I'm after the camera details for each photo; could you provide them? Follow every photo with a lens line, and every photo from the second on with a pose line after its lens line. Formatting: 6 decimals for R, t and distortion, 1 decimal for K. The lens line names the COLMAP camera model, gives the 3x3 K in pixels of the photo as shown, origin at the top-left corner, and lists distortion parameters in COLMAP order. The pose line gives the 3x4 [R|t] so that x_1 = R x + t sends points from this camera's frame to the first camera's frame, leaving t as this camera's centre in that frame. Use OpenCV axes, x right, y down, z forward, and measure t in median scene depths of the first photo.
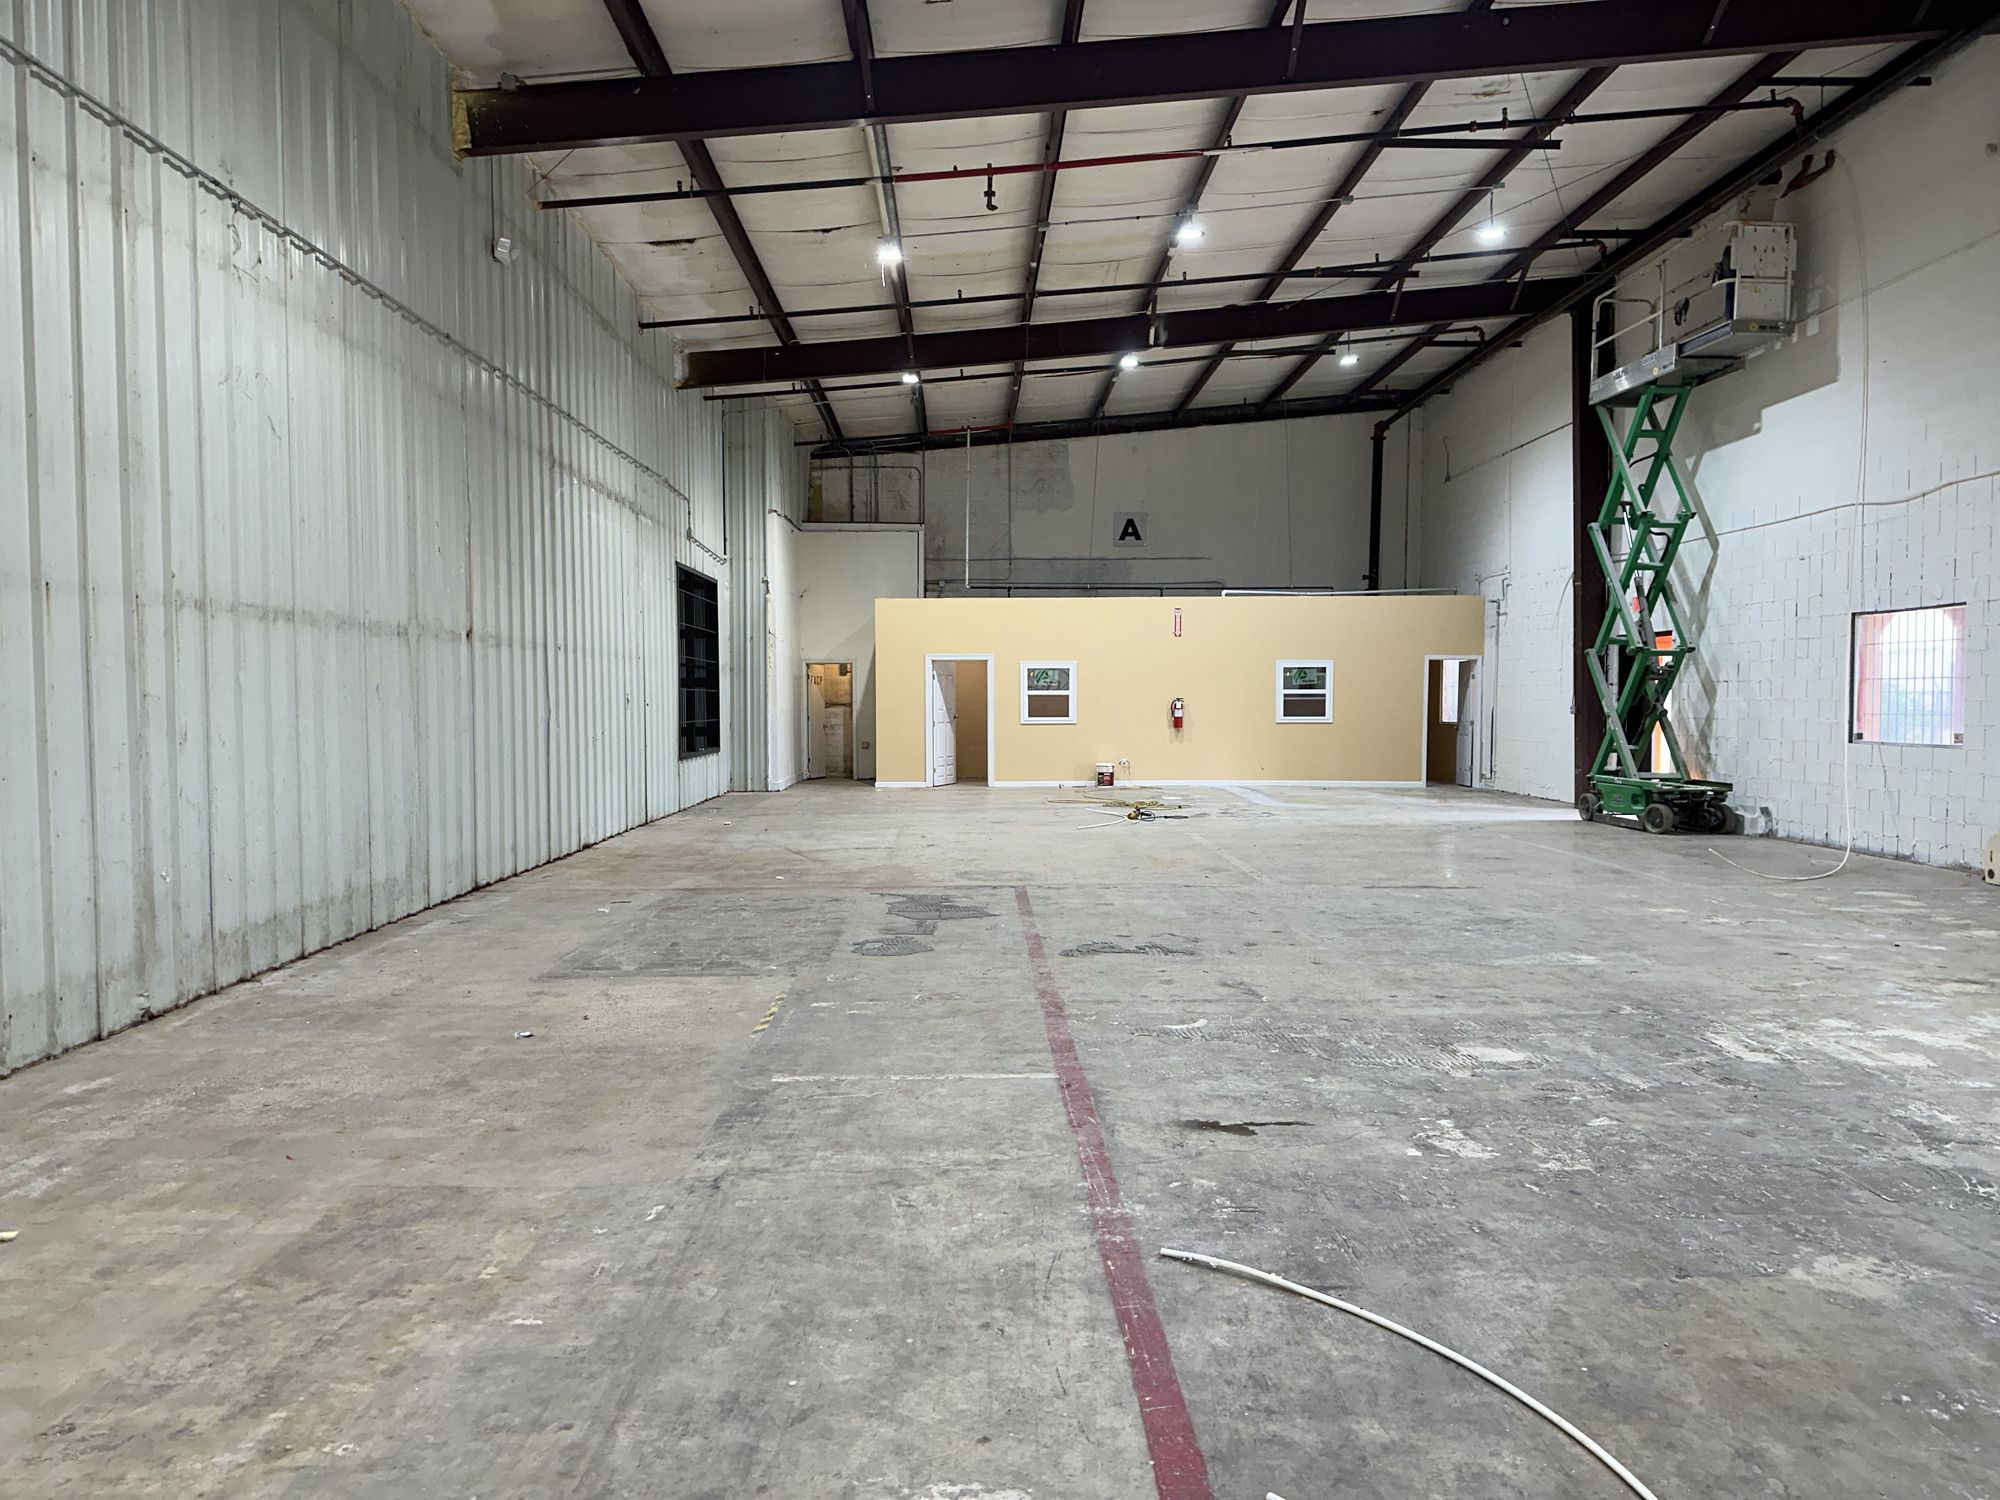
lens RADIAL K [[1442.1, 0, 1000.0], [0, 1442.1, 750.0], [0, 0, 1]] dist [0.238489, -0.246382]
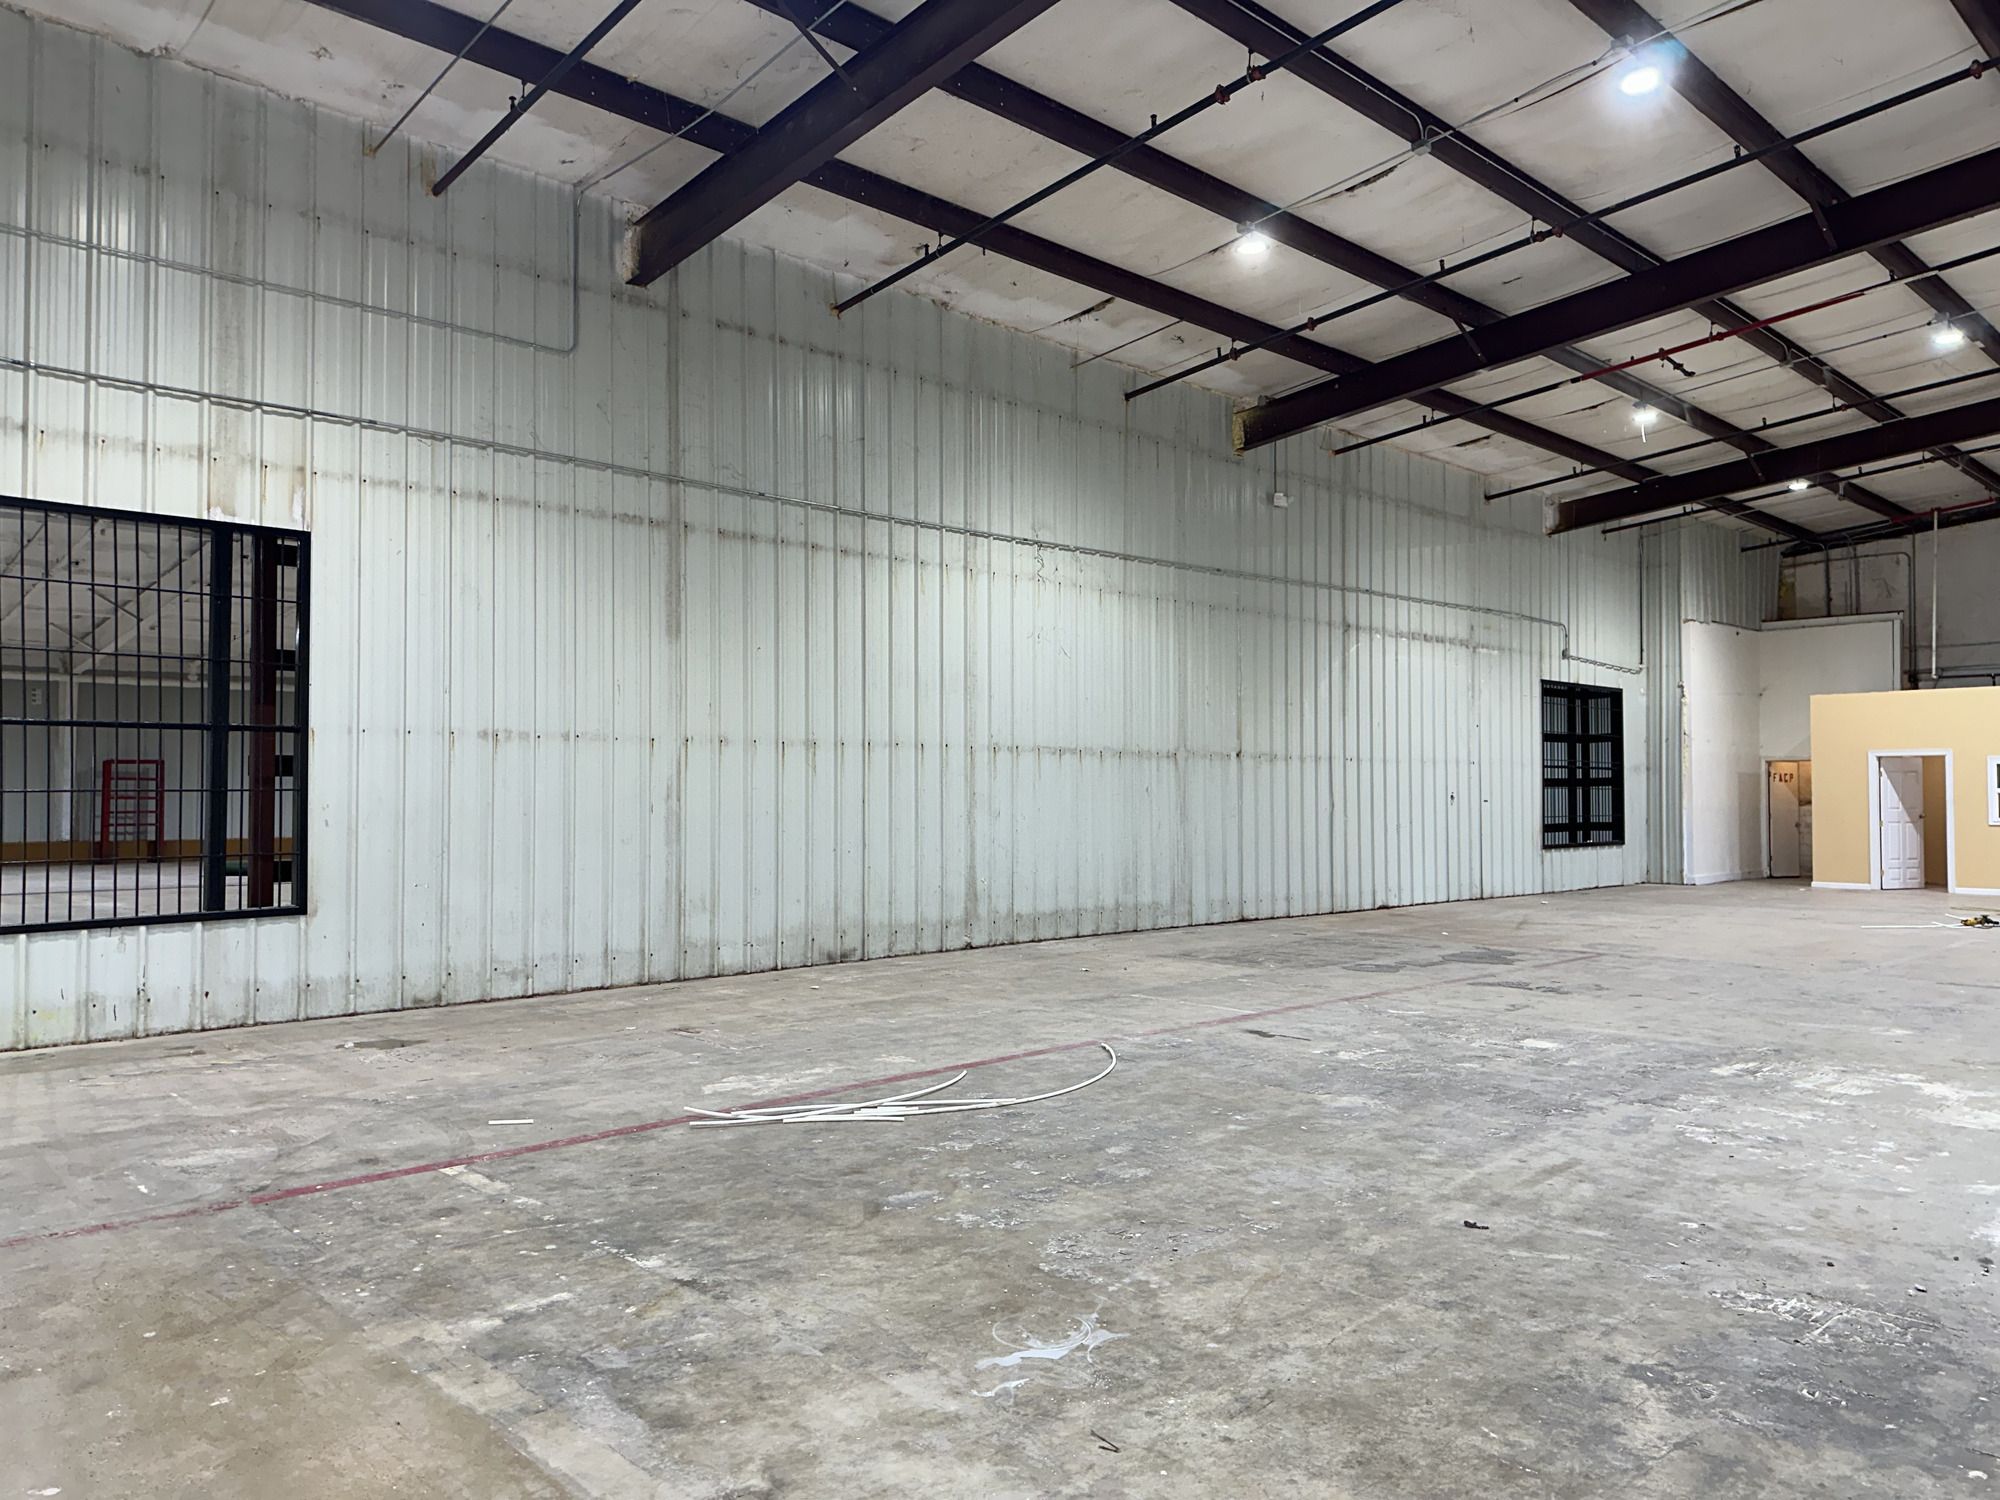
lens RADIAL K [[1442.1, 0, 1000.0], [0, 1442.1, 750.0], [0, 0, 1]] dist [0.238489, -0.246382]
pose [[0.696190, -0.020290, -0.717571, 0.300859], [-0.026473, 0.998195, -0.053909, 0.003376], [0.717369, 0.056527, 0.694396, -0.125414]]
